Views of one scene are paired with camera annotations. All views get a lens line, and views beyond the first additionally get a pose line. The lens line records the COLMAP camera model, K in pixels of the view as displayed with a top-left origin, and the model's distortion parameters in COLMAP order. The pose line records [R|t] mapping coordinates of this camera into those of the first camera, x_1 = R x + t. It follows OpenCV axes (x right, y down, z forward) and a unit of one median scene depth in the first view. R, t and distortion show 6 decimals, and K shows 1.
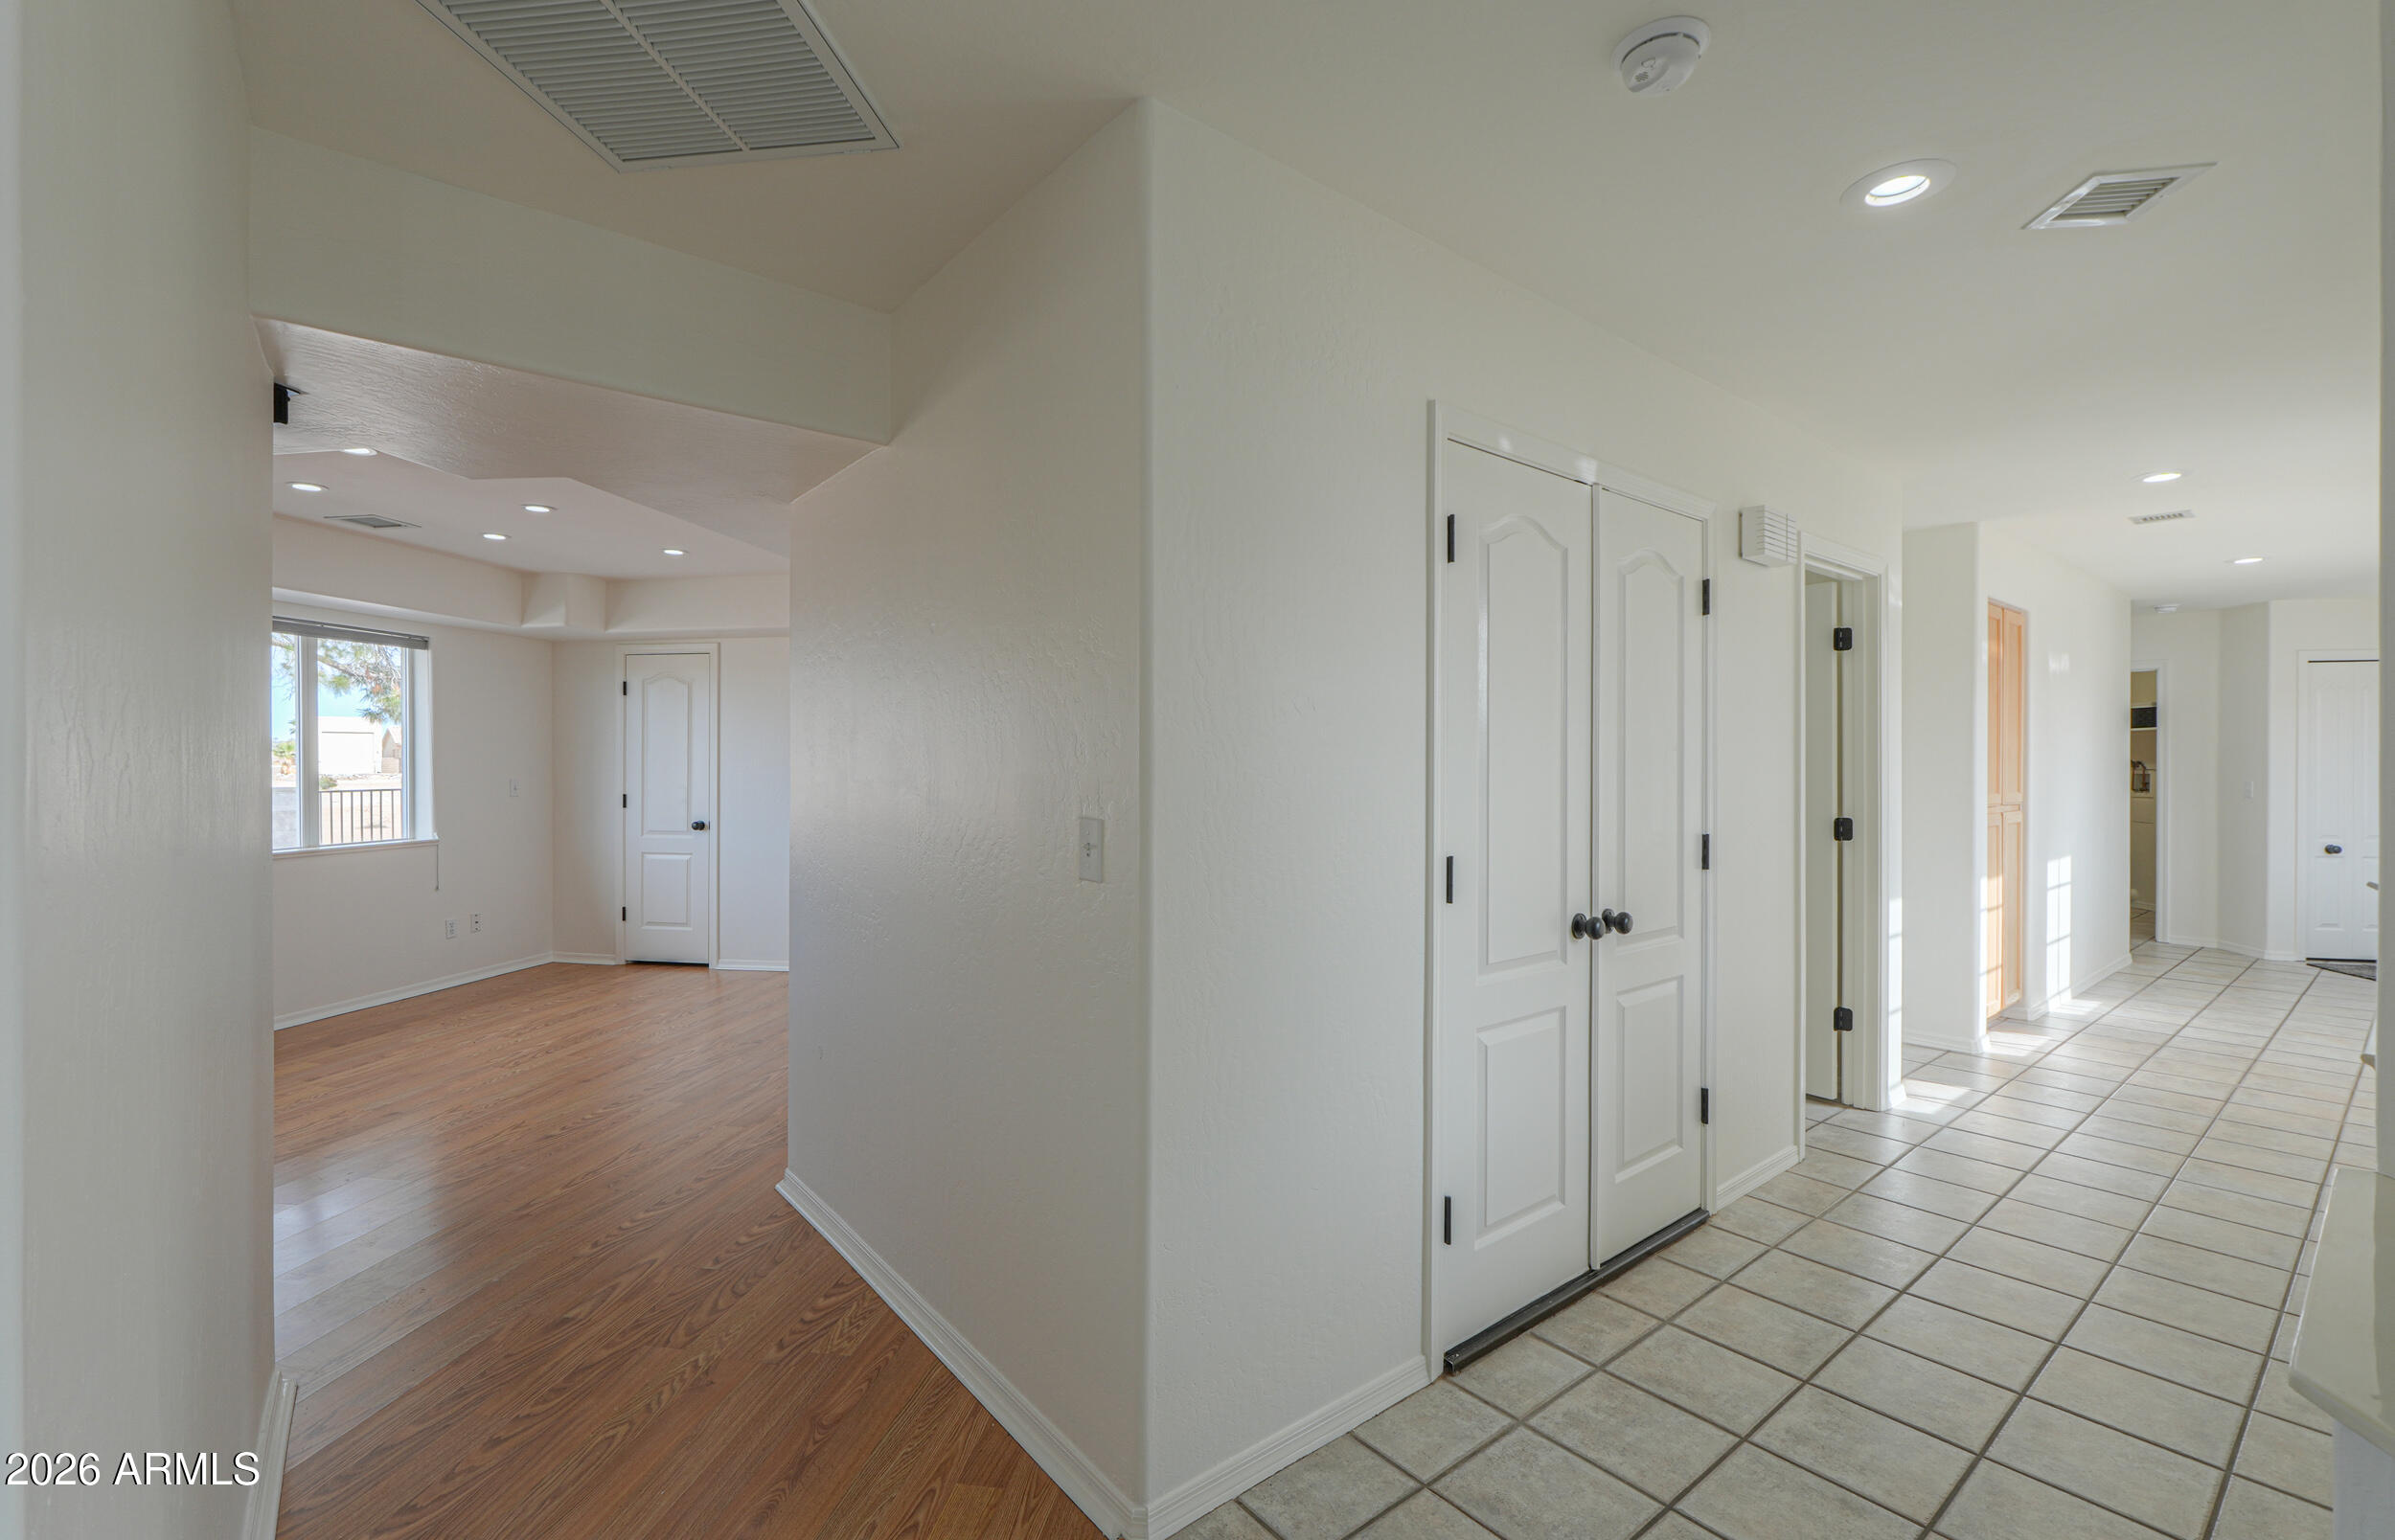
lens RADIAL K [[1020.1, 0, 1183.7], [0, 1020.1, 762.3], [0, 0, 1]] dist [-0.000229, 0.000099]
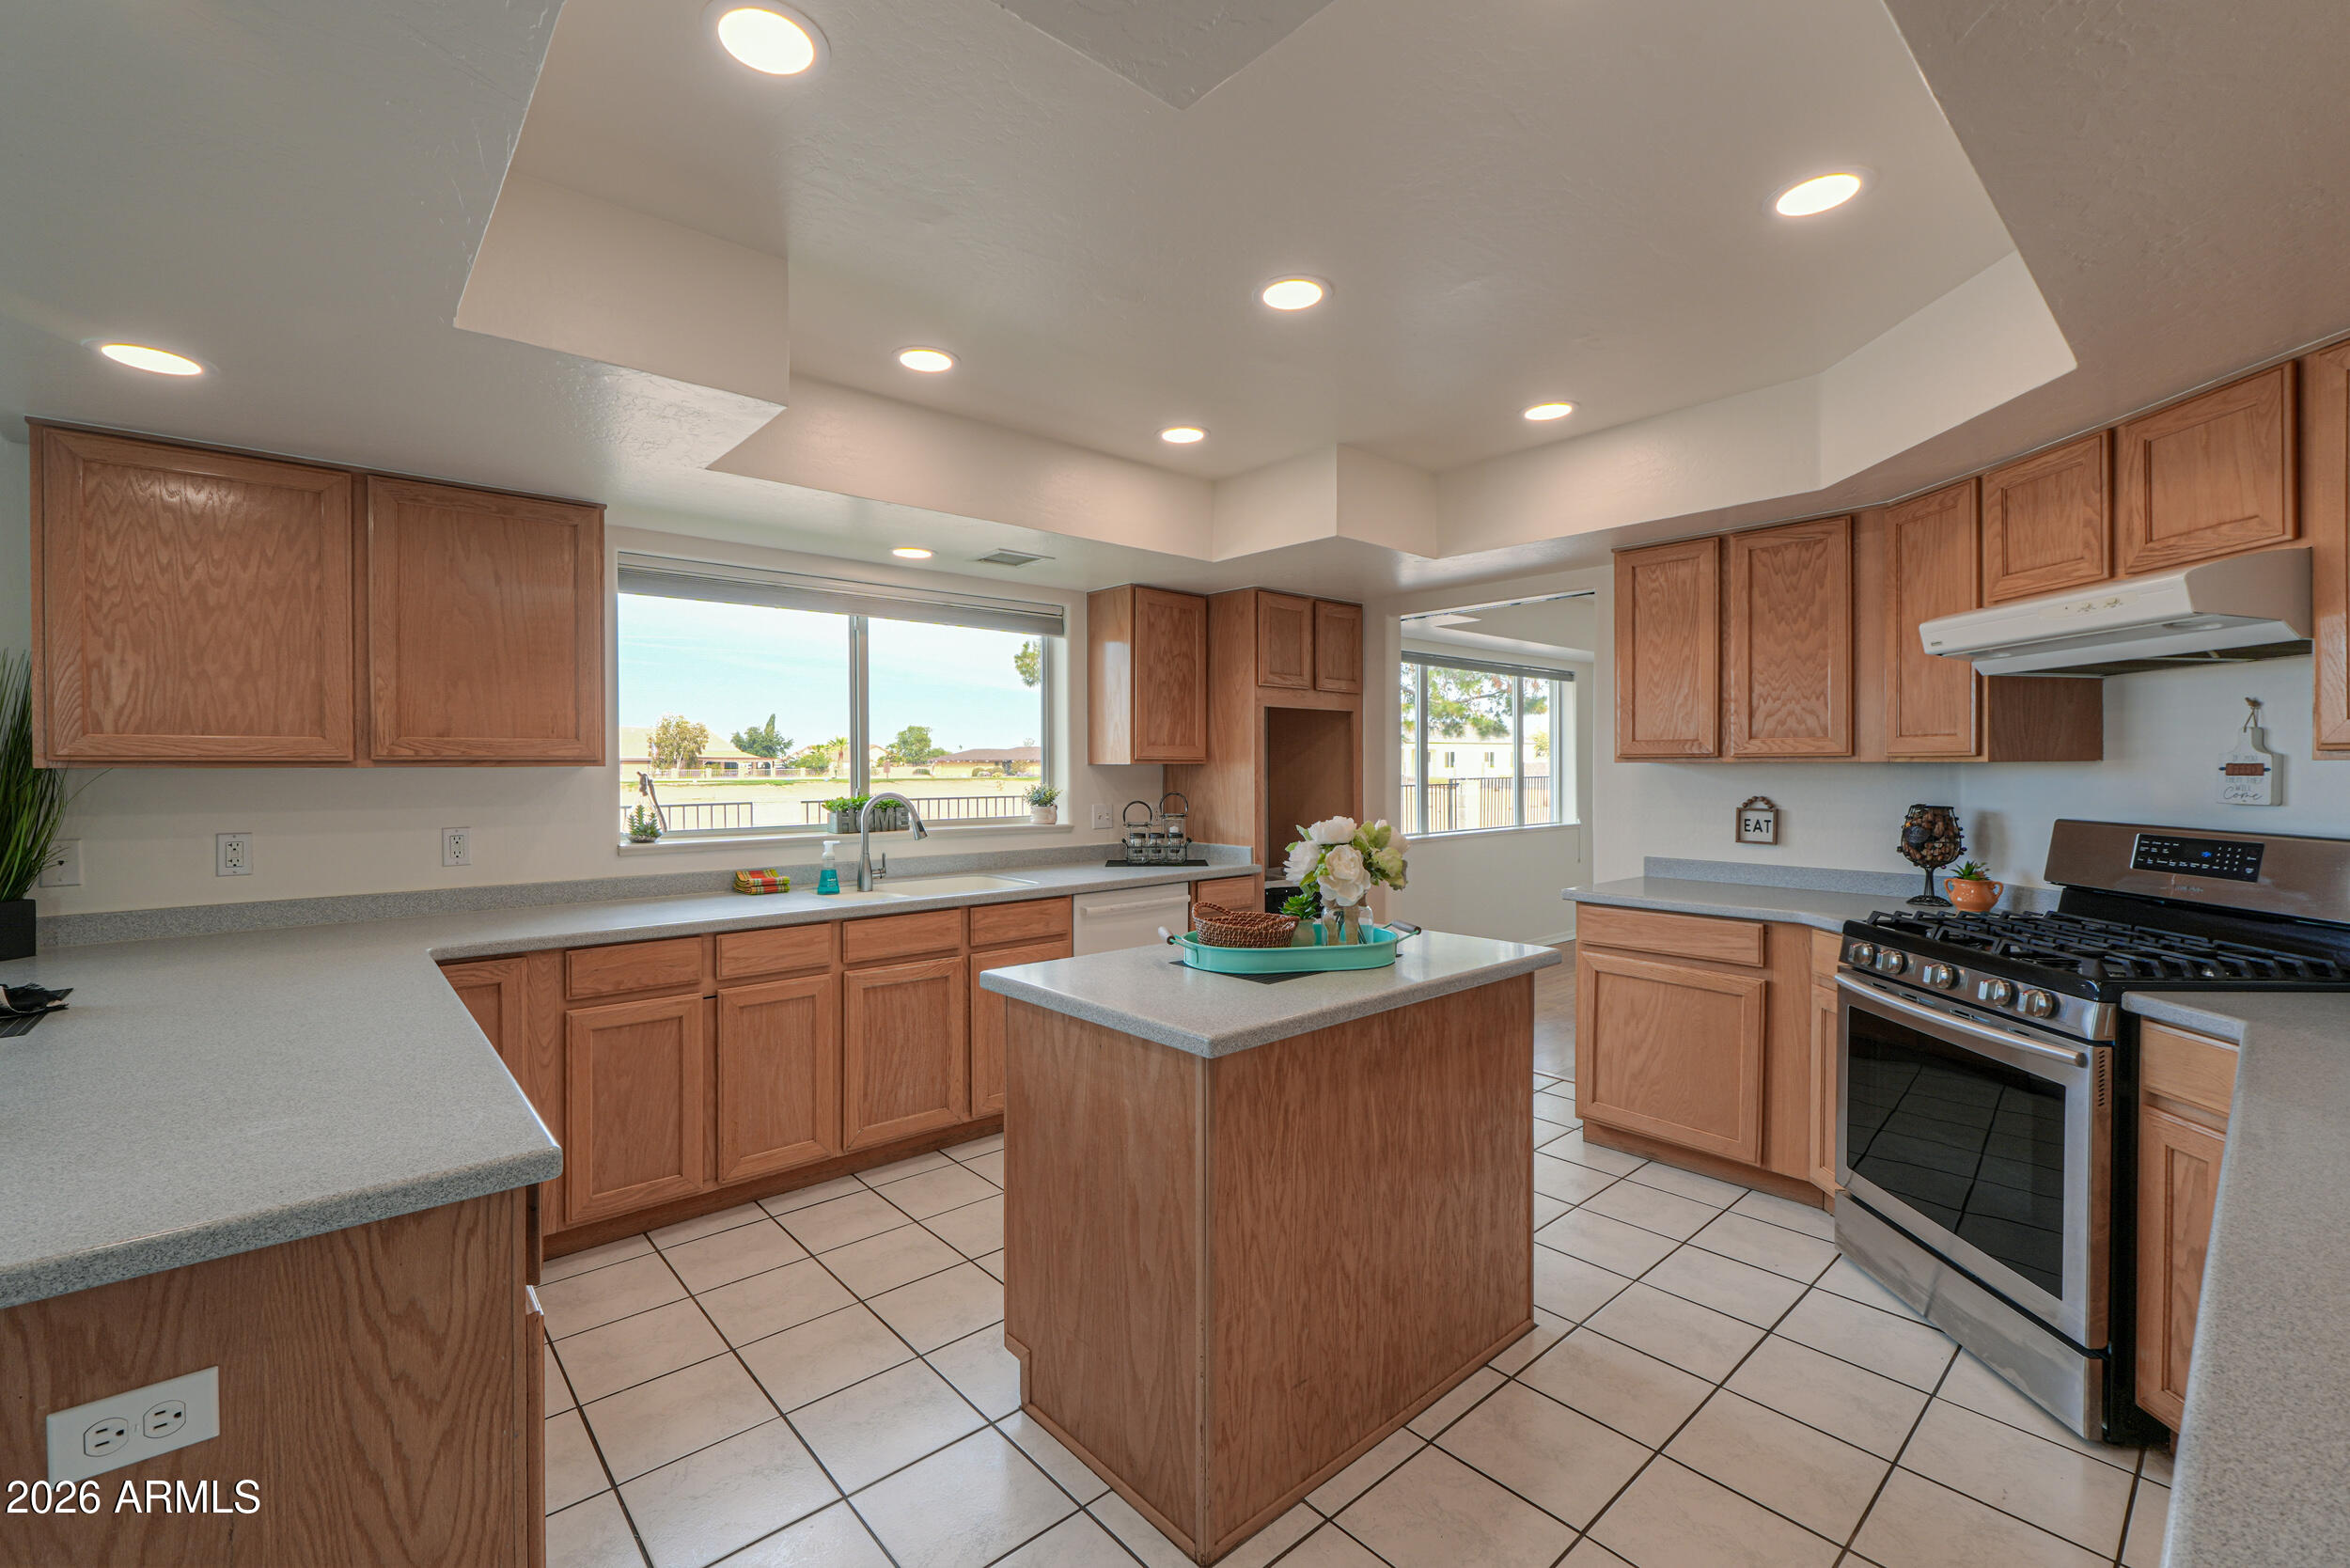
lens RADIAL K [[985.5, 0, 1165.5], [0, 985.5, 775.7], [0, 0, 1]] dist [-0.007531, 0.002129]
pose [[0.770636, 0.004292, -0.637261, -0.725139], [0.001777, 0.999959, 0.008883, 0.003769], [0.637273, -0.007978, 0.770596, -0.762318]]
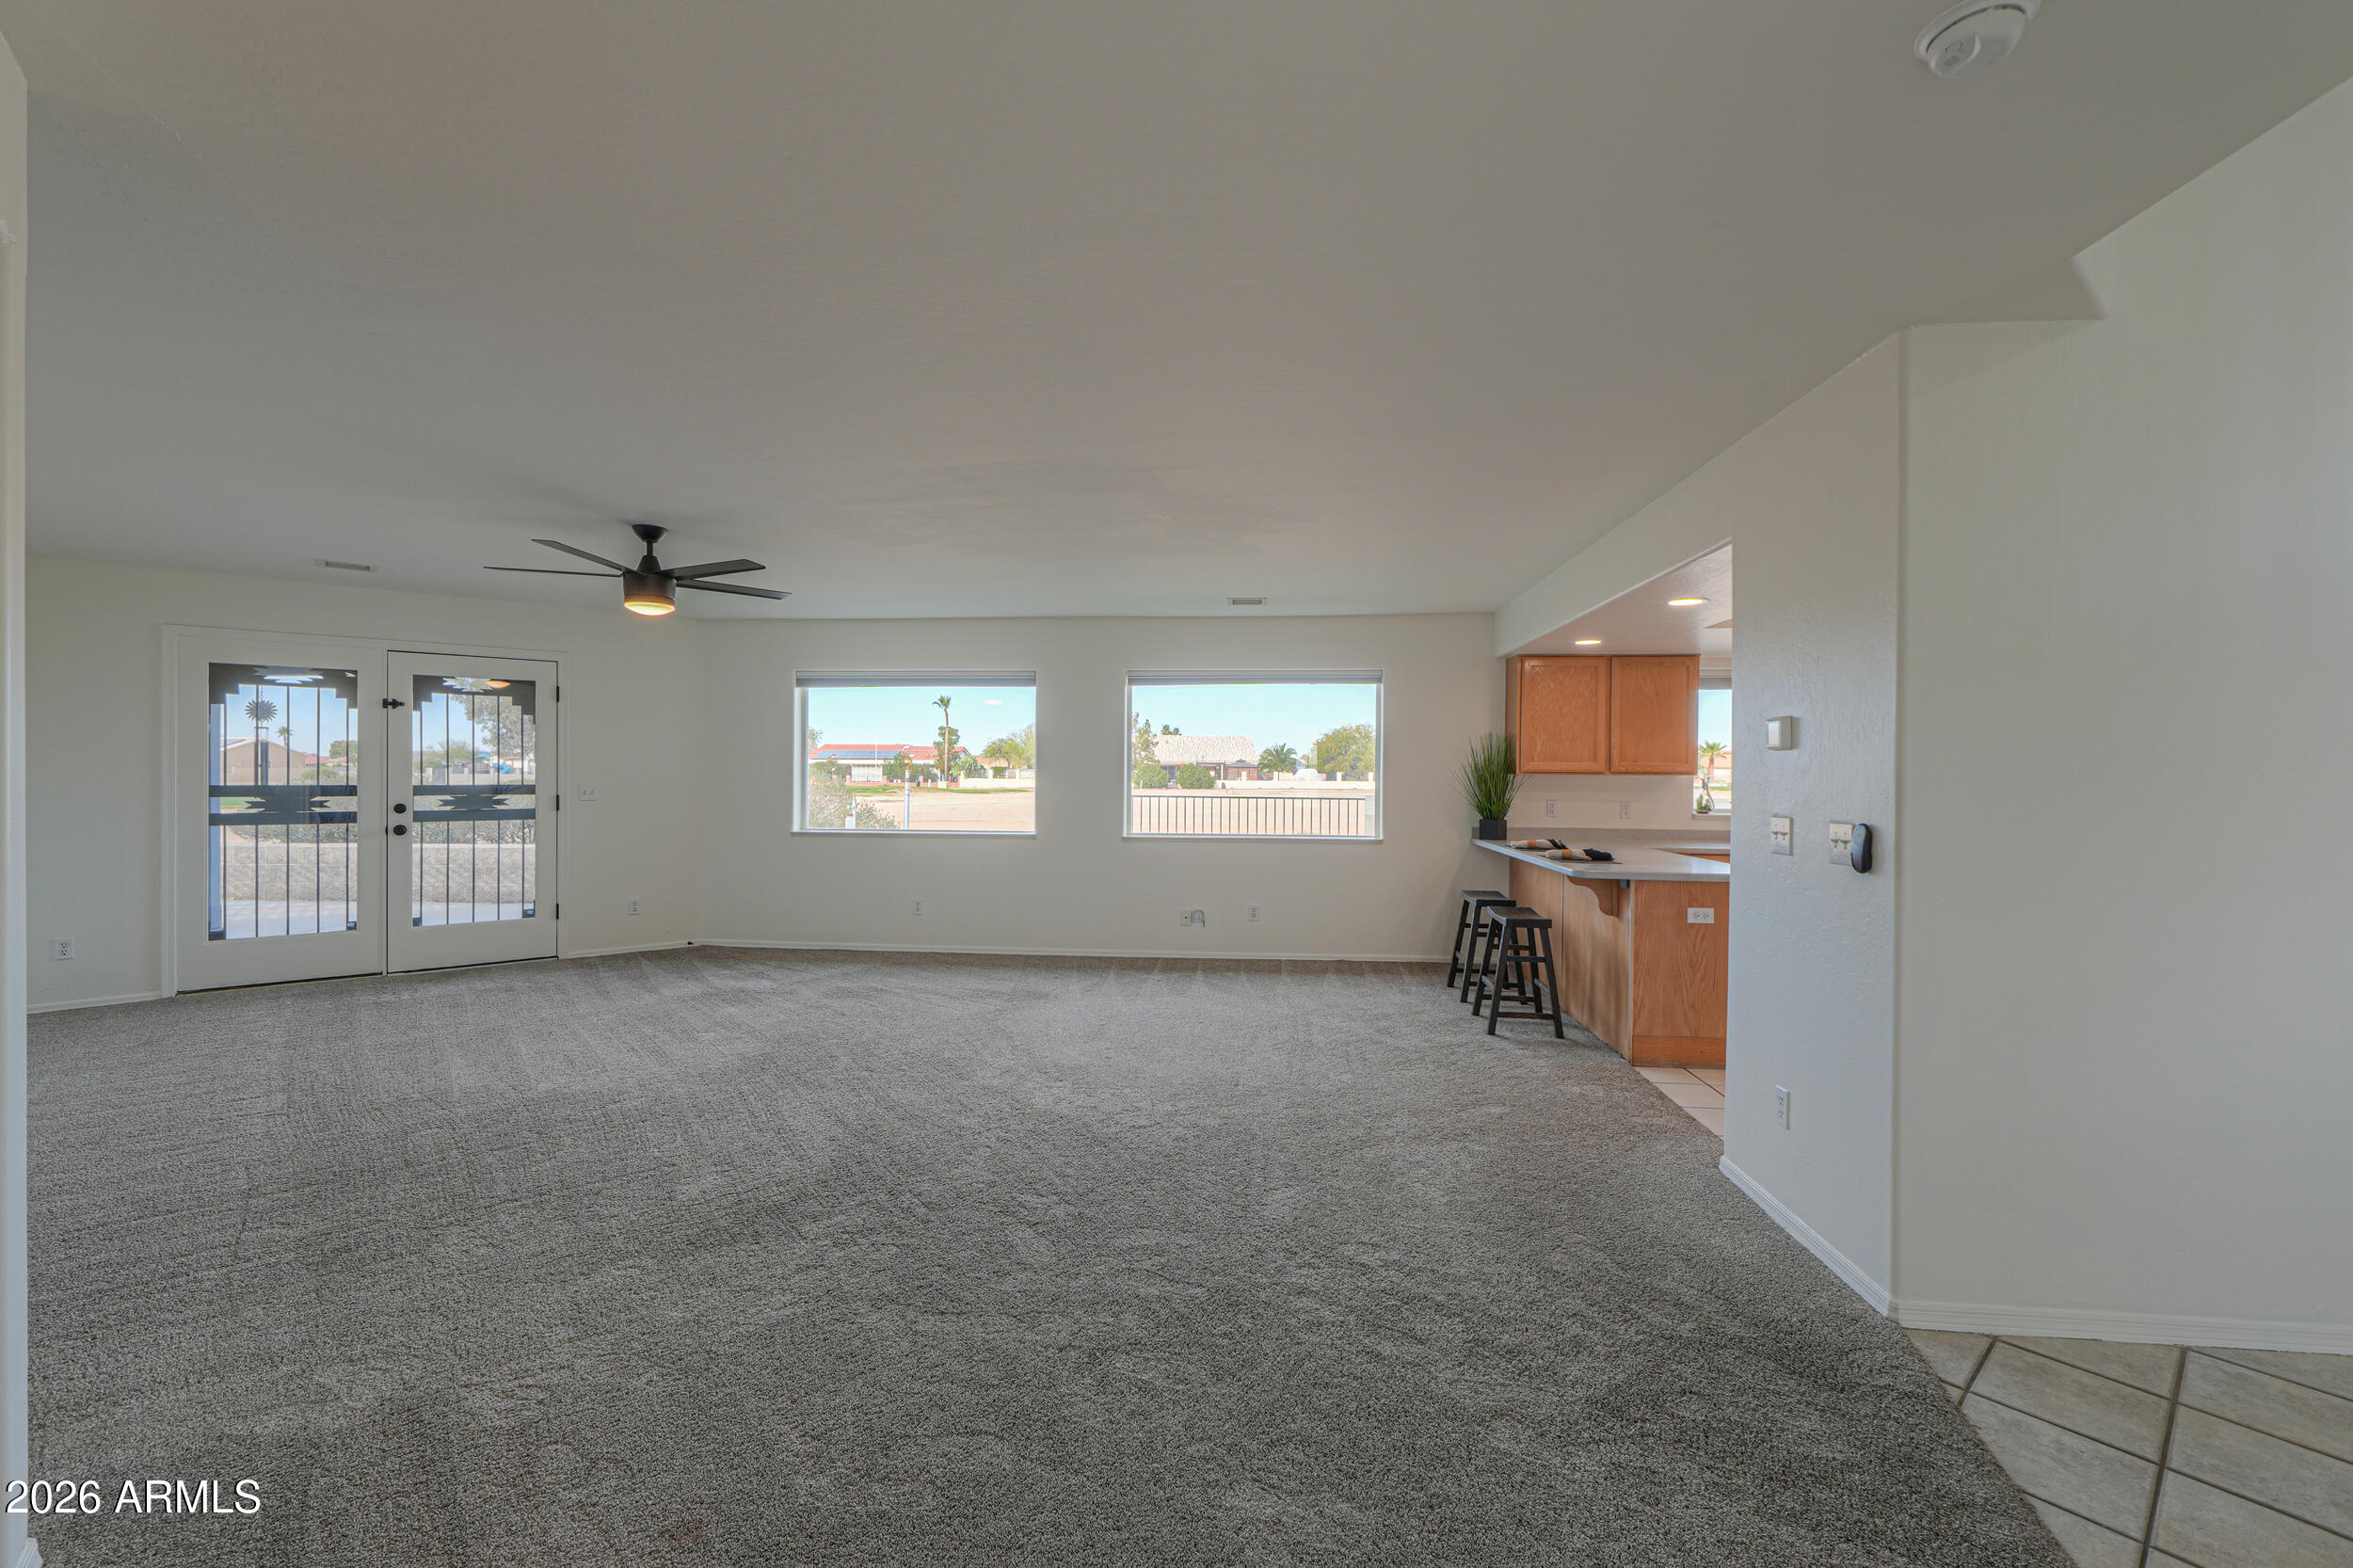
lens RADIAL K [[986.7, 0, 1170.8], [0, 986.7, 779.2], [0, 0, 1]] dist [-0.007531, 0.002129]
pose [[0.064271, 0.009089, -0.997891, 0.398862], [-0.009275, 0.999921, 0.008510, 0.003451], [0.997889, 0.008709, 0.064350, -1.752287]]
